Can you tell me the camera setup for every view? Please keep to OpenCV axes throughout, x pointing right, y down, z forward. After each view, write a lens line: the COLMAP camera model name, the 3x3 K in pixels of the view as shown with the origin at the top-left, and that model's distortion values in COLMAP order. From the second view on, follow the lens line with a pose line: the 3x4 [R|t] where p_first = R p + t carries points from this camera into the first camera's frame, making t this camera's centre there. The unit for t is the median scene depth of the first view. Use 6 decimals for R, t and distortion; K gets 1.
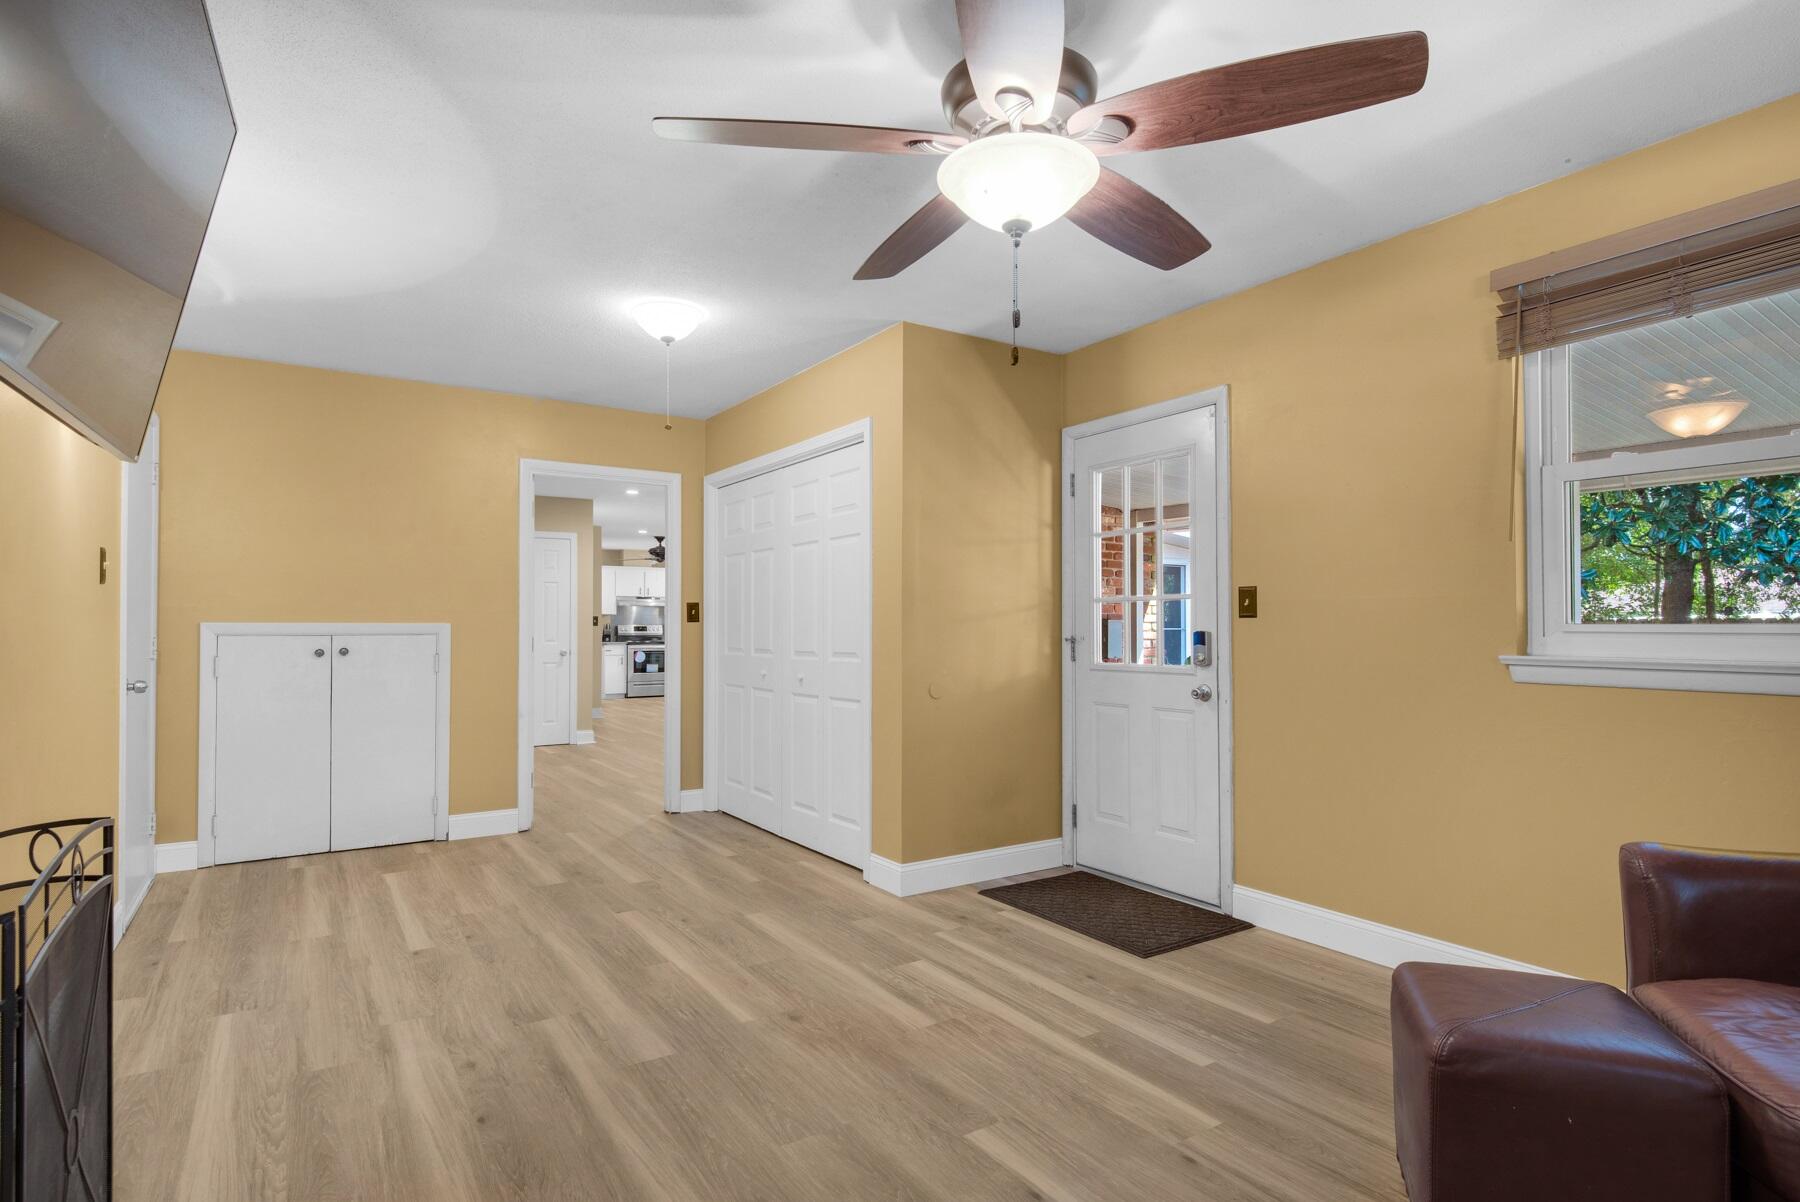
lens RADIAL K [[938.7, 0, 900.0], [0, 938.7, 601.0], [0, 0, 1]] dist [-0.000118, 0.000009]
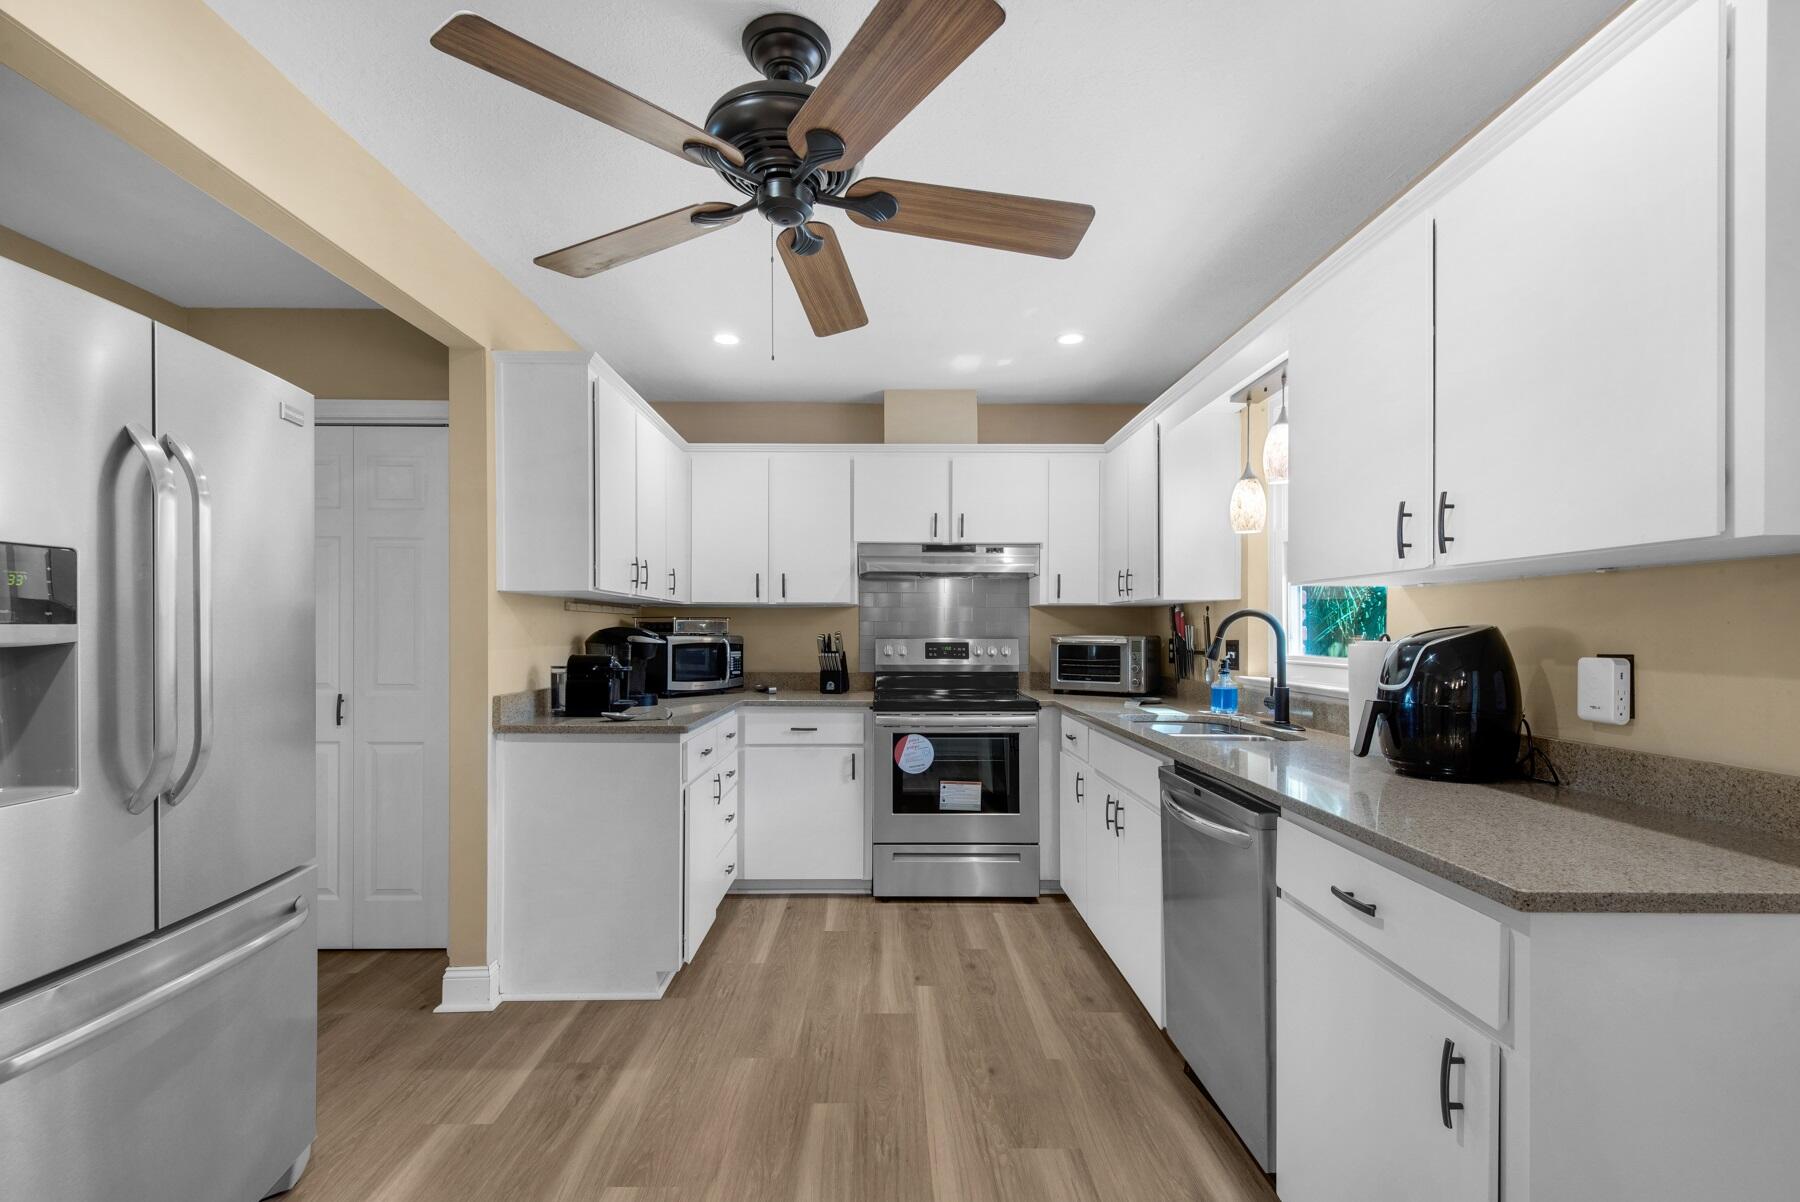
lens RADIAL K [[833.2, 0, 893.3], [0, 833.2, 622.4], [0, 0, 1]] dist [0.049150, -0.021287]
pose [[0.848785, 0.007034, -0.528691, -0.151664], [0.001957, 0.999863, 0.016445, 0.016378], [0.528735, -0.014992, 0.848655, 0.785809]]
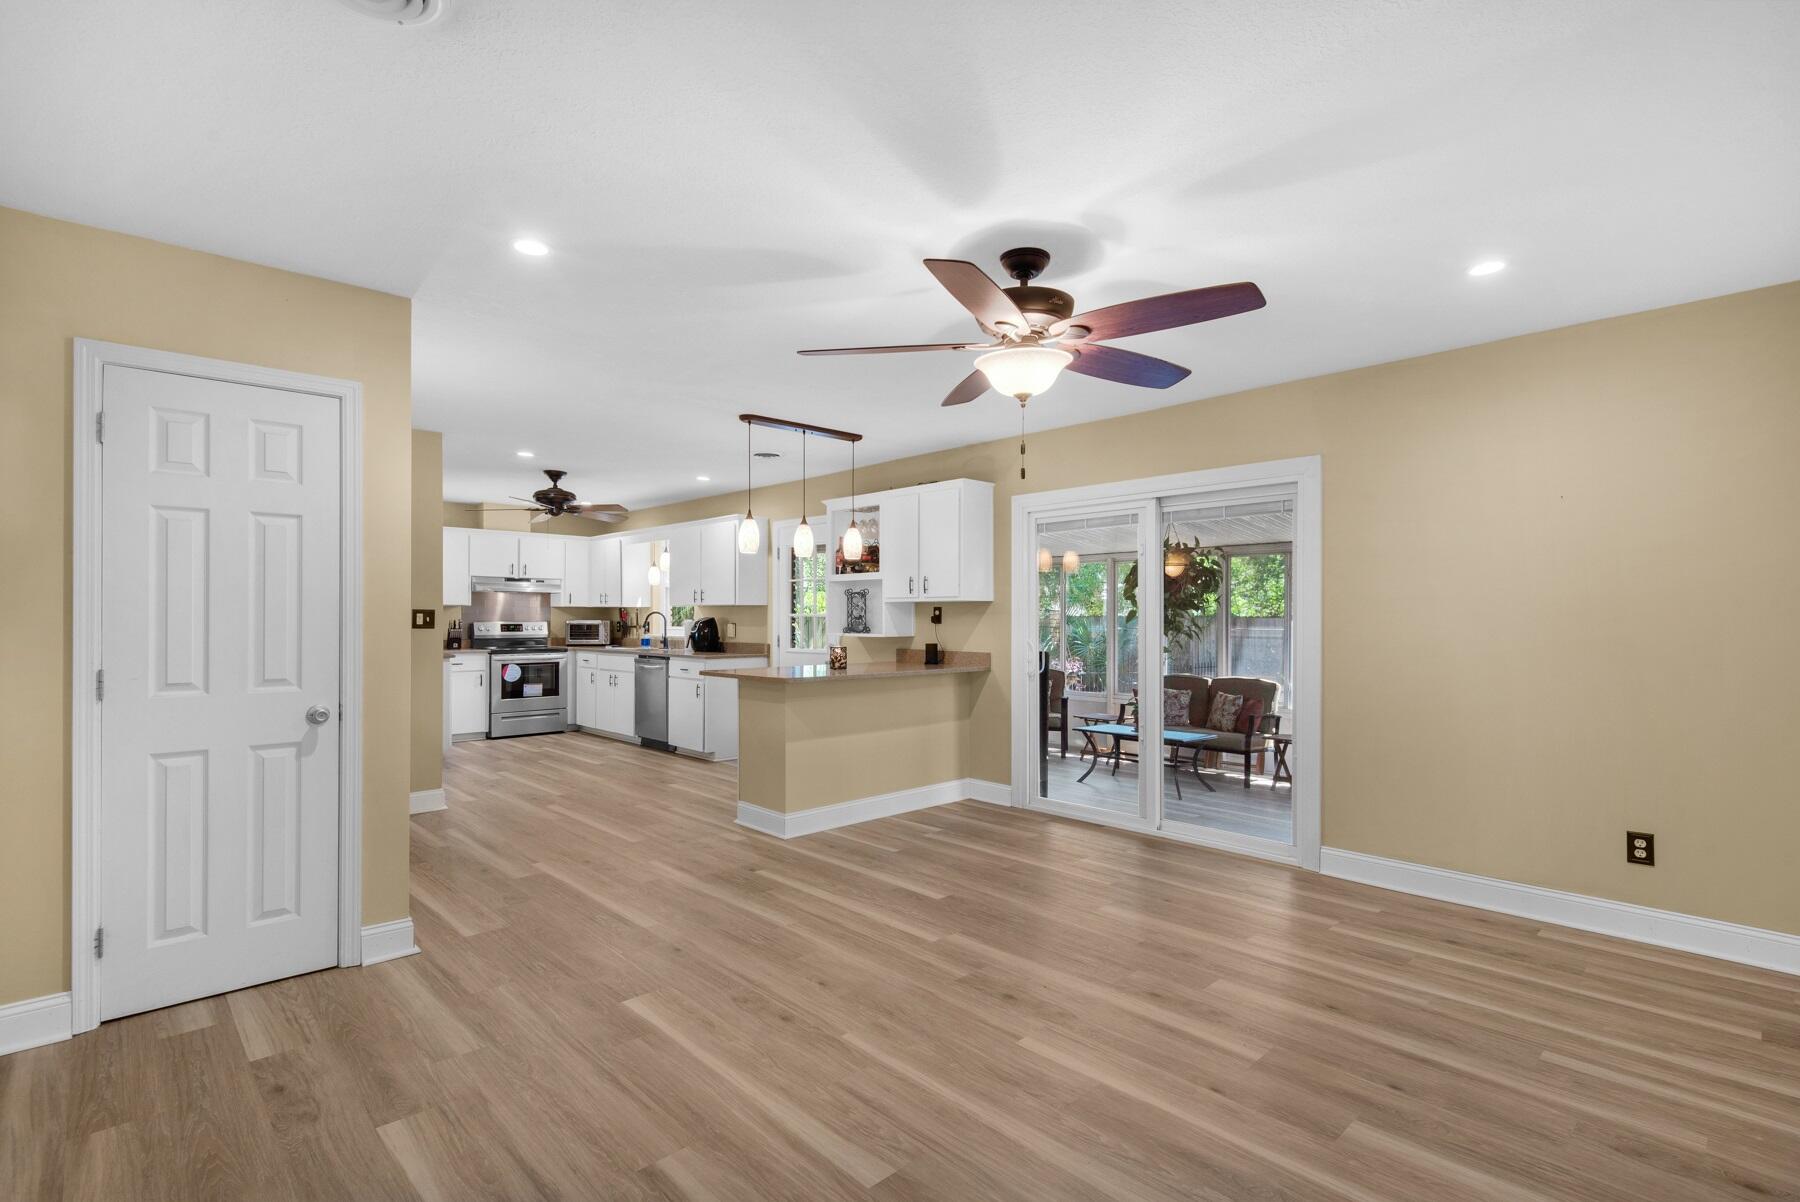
lens RADIAL K [[833.2, 0, 893.3], [0, 833.2, 622.4], [0, 0, 1]] dist [0.049150, -0.021287]
pose [[0.984231, 0.008338, 0.176690, -0.124764], [-0.013839, 0.999456, 0.029926, 0.005111], [-0.176344, -0.031900, 0.983812, 0.399647]]
